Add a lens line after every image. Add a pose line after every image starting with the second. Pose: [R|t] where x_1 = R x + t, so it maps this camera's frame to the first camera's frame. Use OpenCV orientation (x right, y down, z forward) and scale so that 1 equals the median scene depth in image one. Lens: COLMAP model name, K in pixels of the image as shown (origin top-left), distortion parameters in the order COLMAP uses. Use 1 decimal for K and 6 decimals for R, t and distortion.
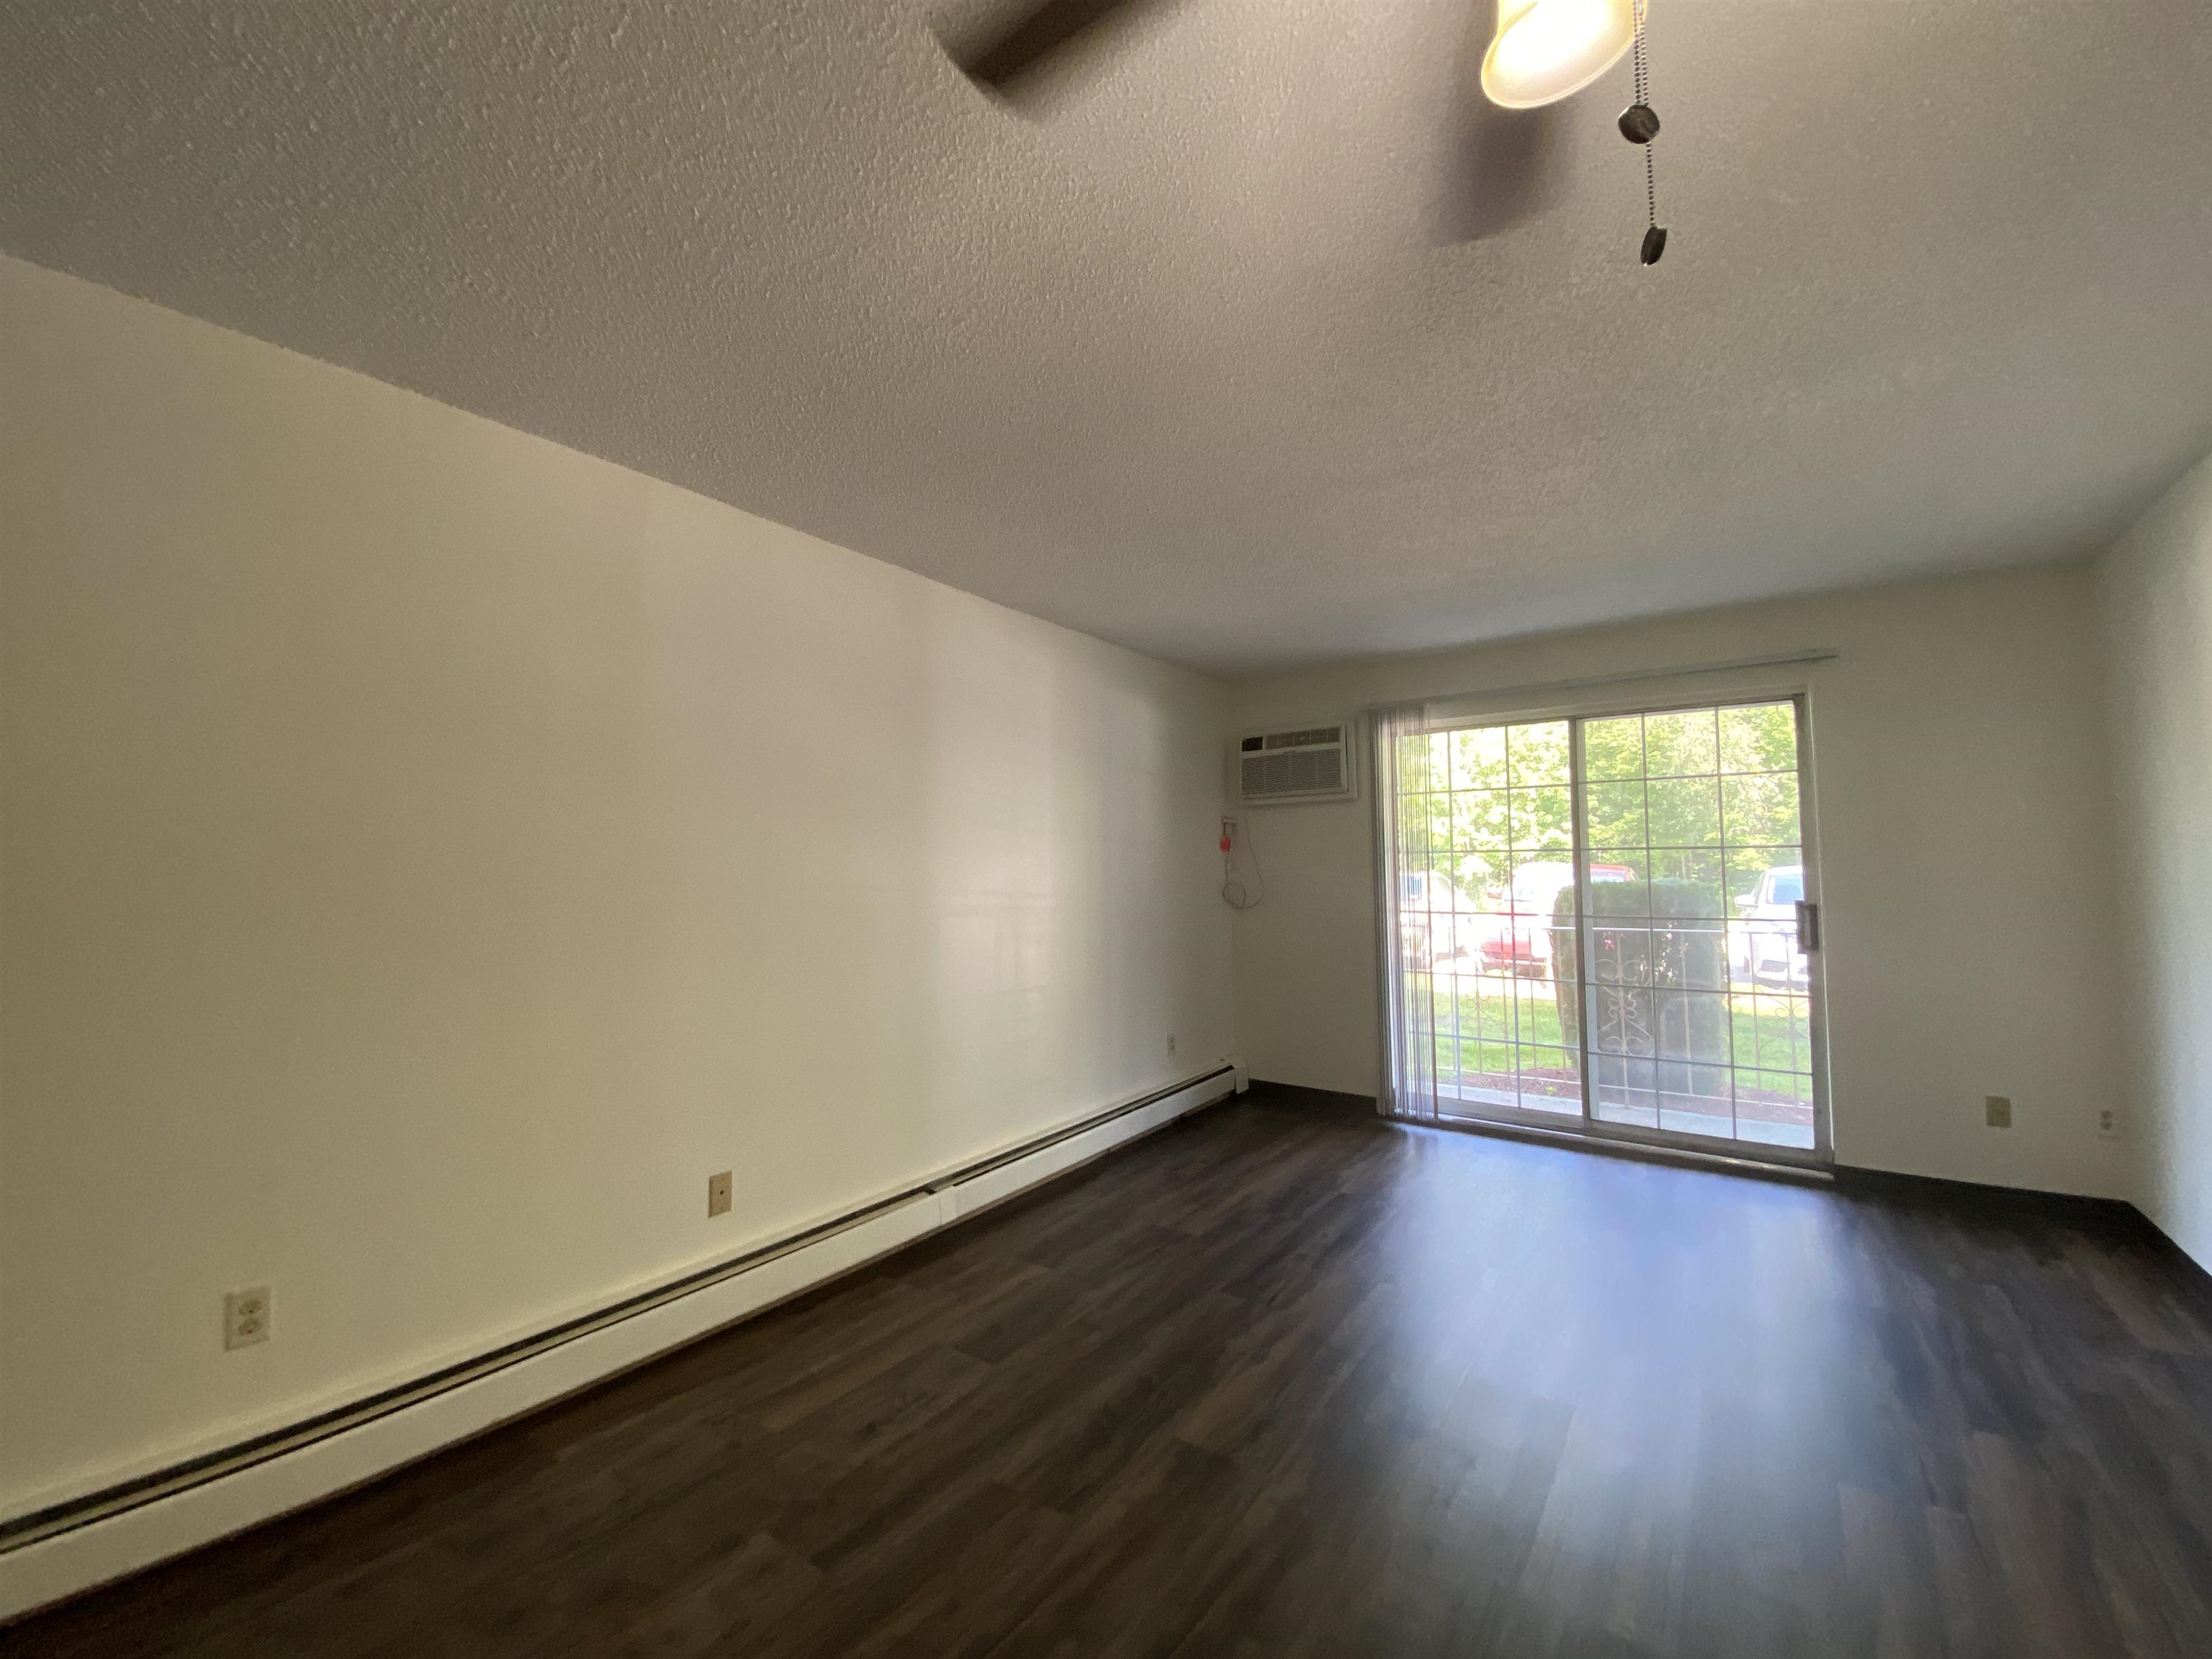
lens RADIAL K [[904.3, 0, 1101.5], [0, 904.3, 804.5], [0, 0, 1]] dist [0.001249, -0.019837]
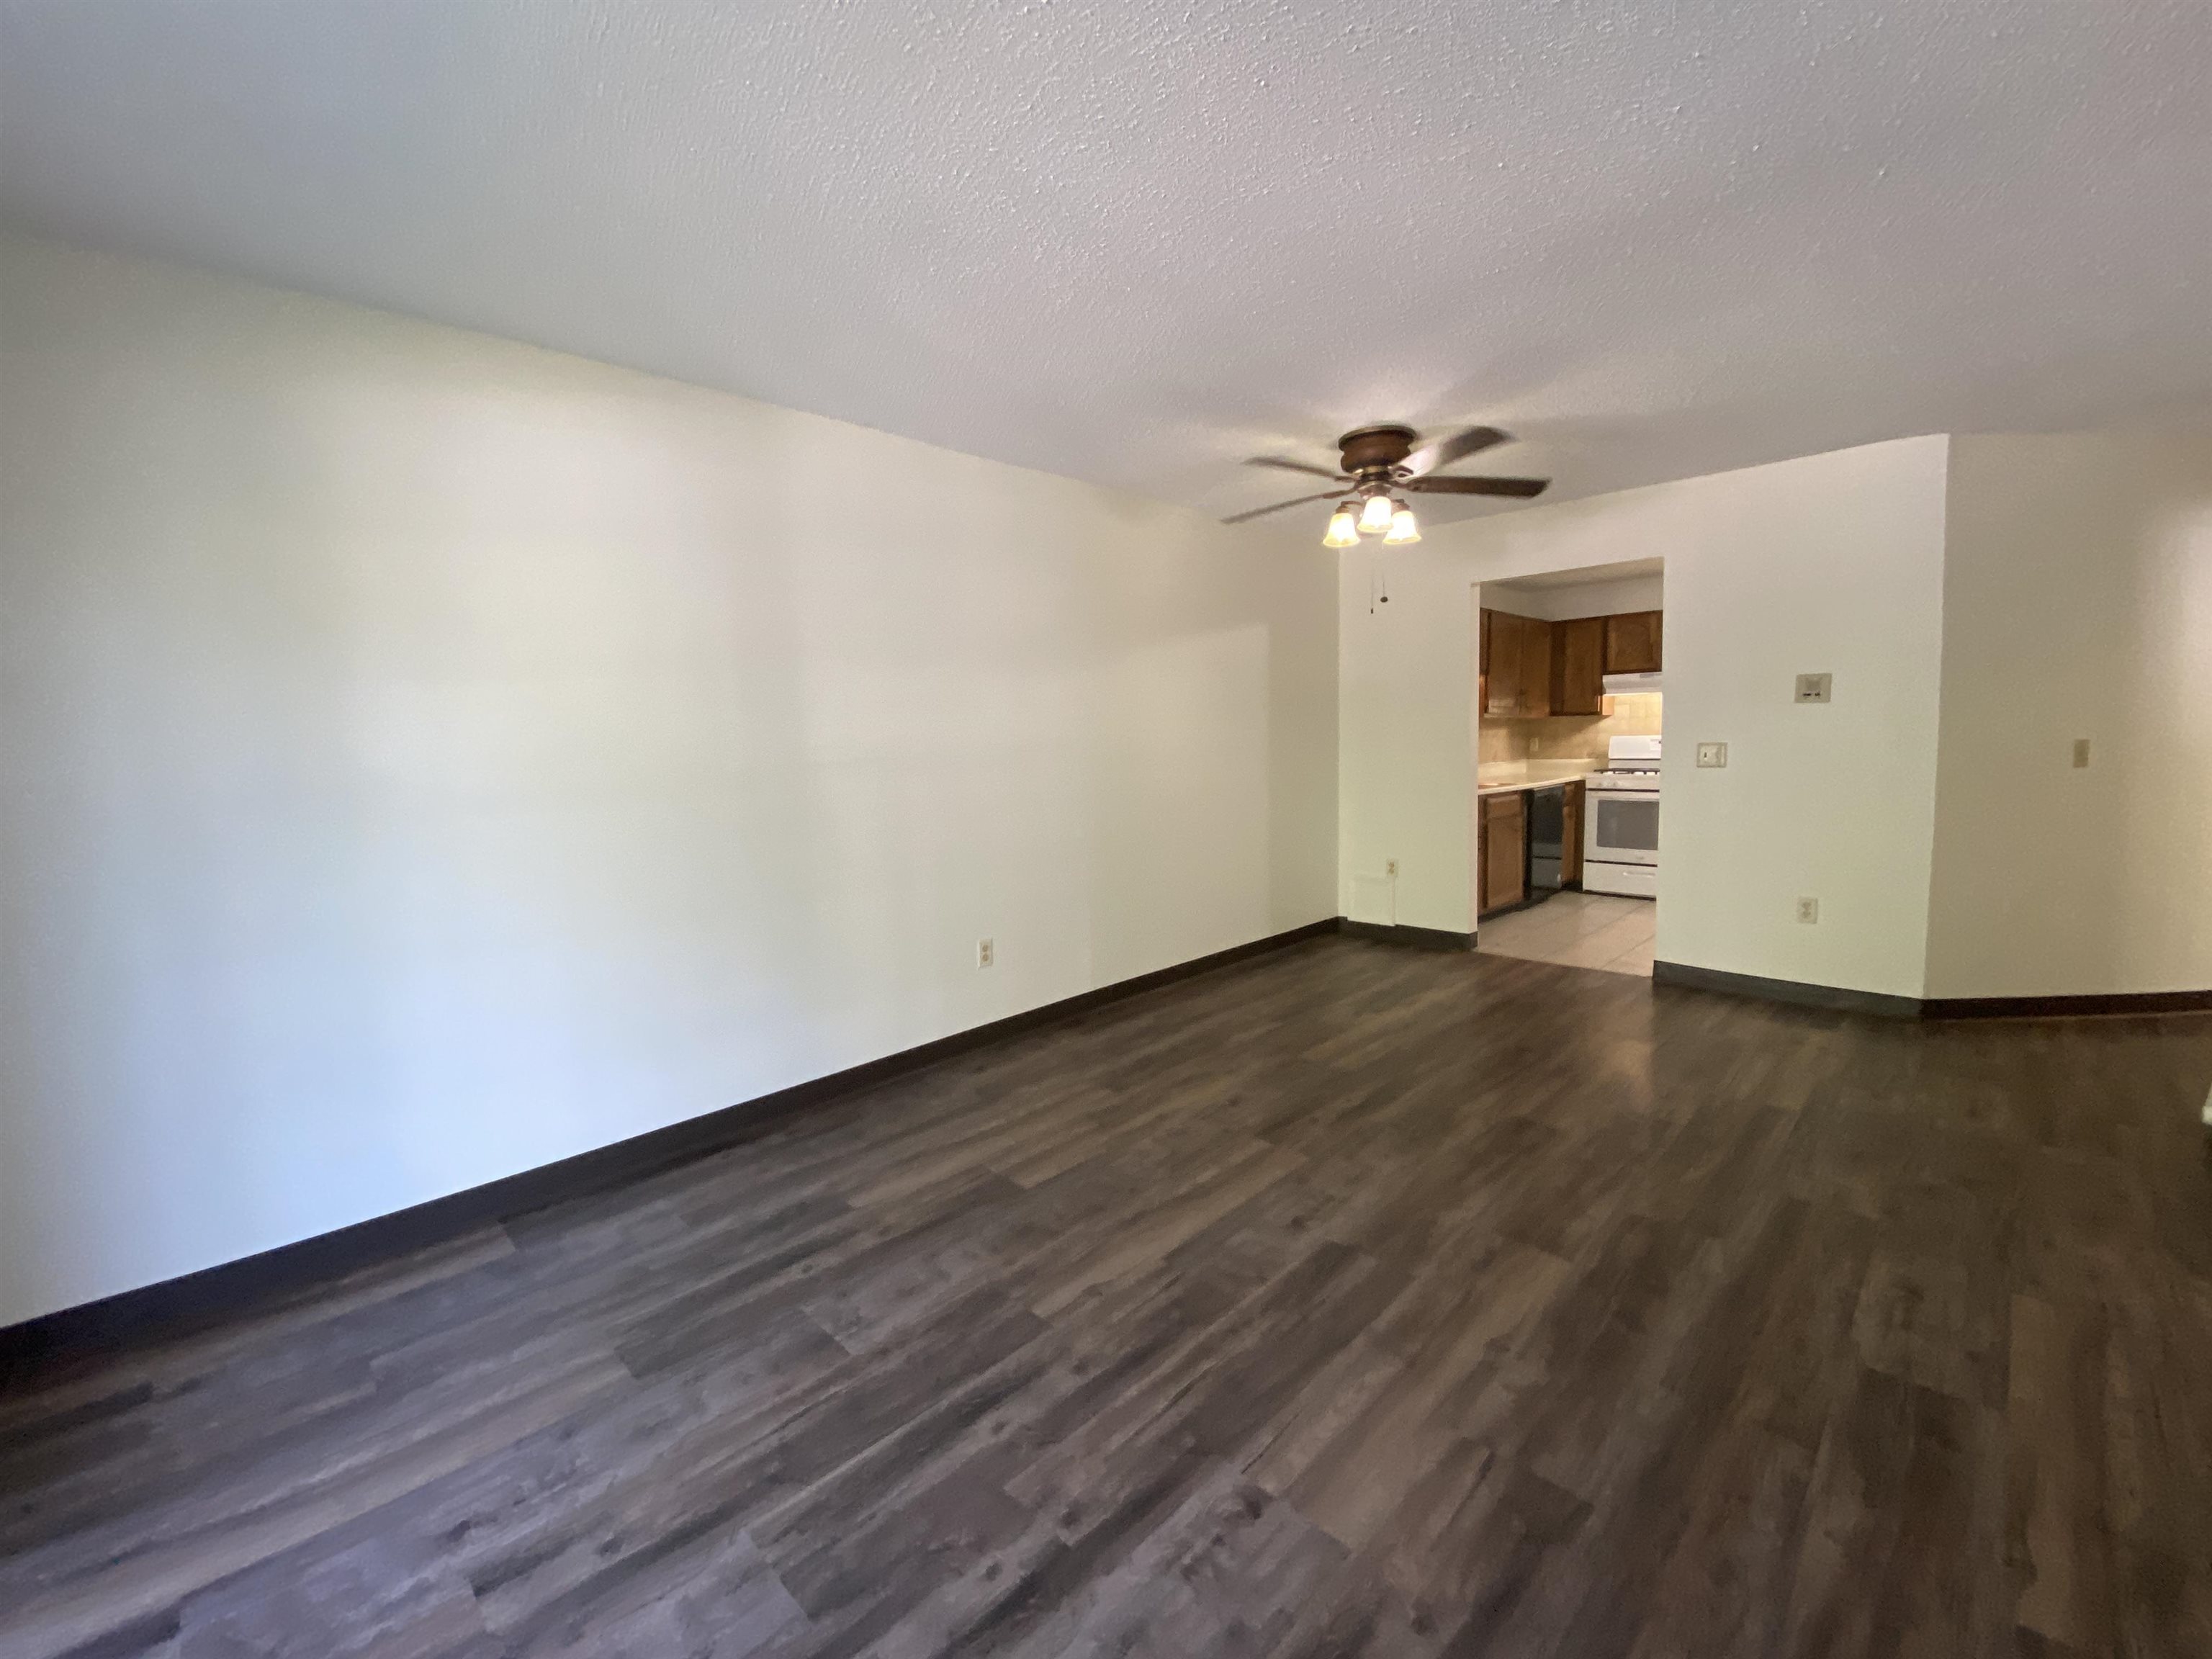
lens RADIAL K [[897.9, 0, 1097.1], [0, 897.9, 816.9], [0, 0, 1]] dist [0.027668, -0.020582]
pose [[-0.984408, 0.016858, 0.175092, 0.323190], [0.021008, 0.999540, 0.021873, 0.112681], [-0.174642, 0.025211, -0.984309, 1.597264]]
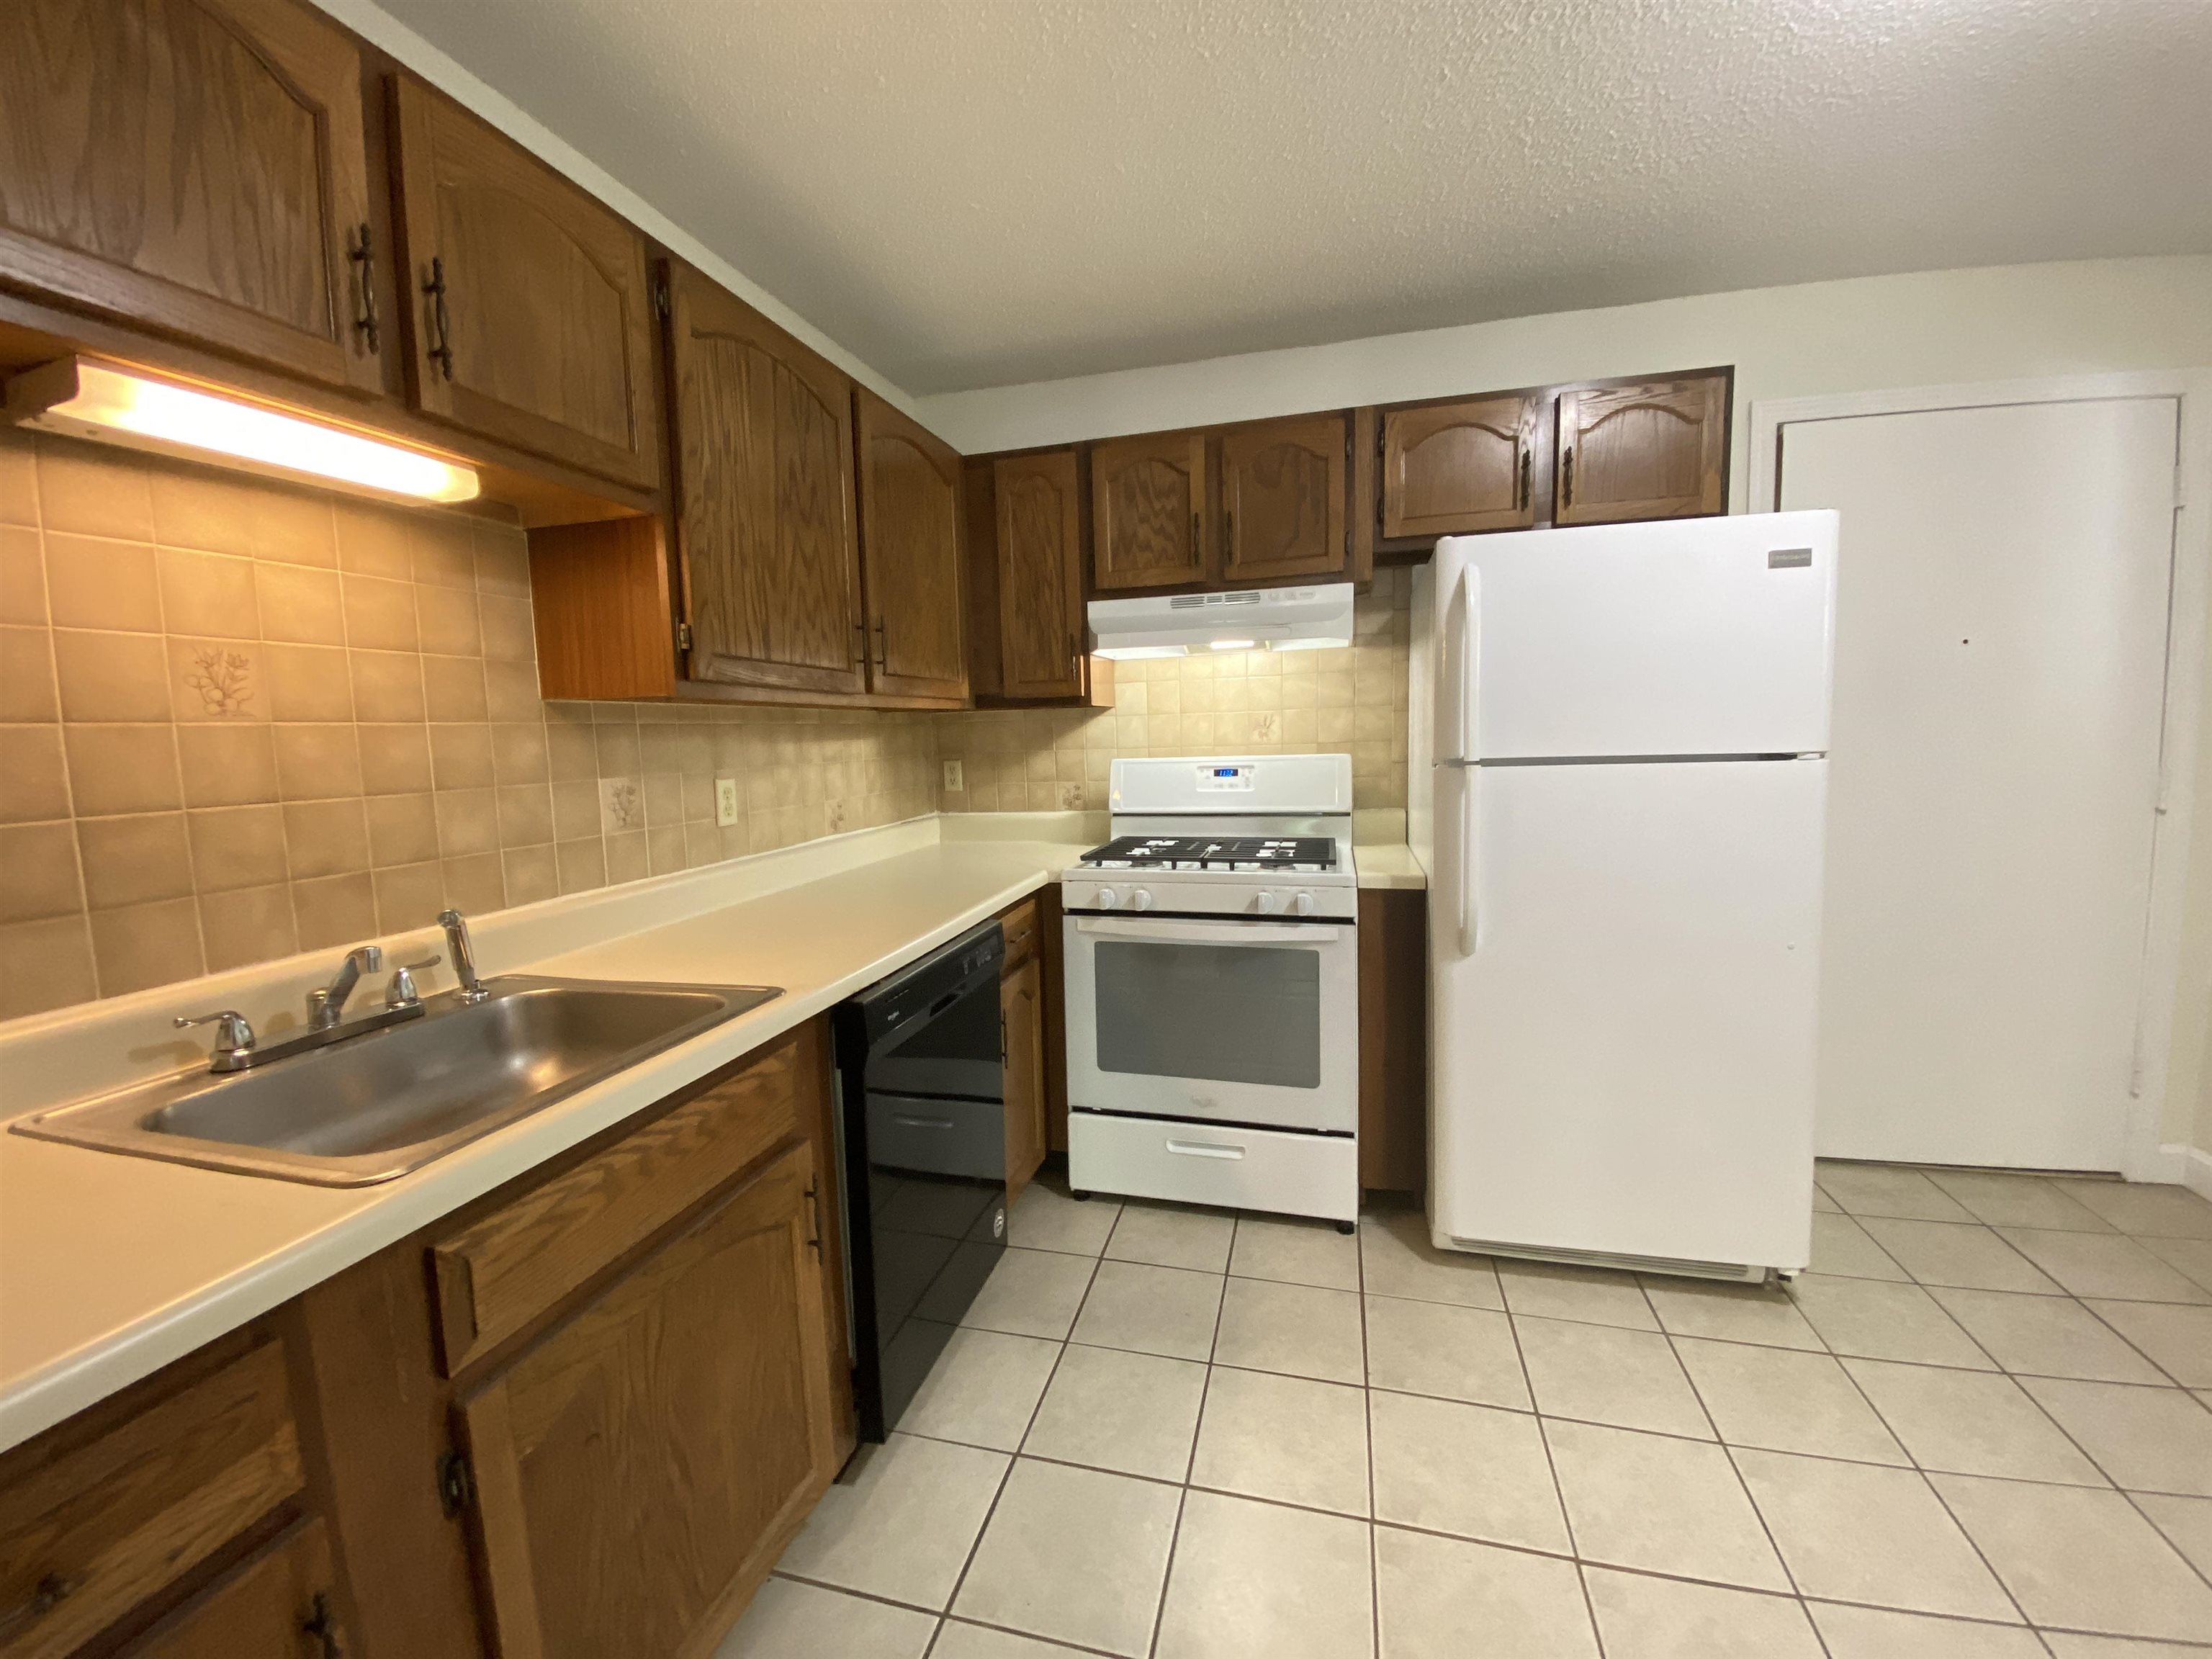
lens RADIAL K [[885.6, 0, 1094.2], [0, 885.6, 811.4], [0, 0, 1]] dist [0.026646, -0.025792]
pose [[-0.940791, 0.065489, -0.332602, -0.308334], [0.058438, 0.997804, 0.031173, -0.002536], [0.333913, 0.009891, -0.942552, -0.247210]]
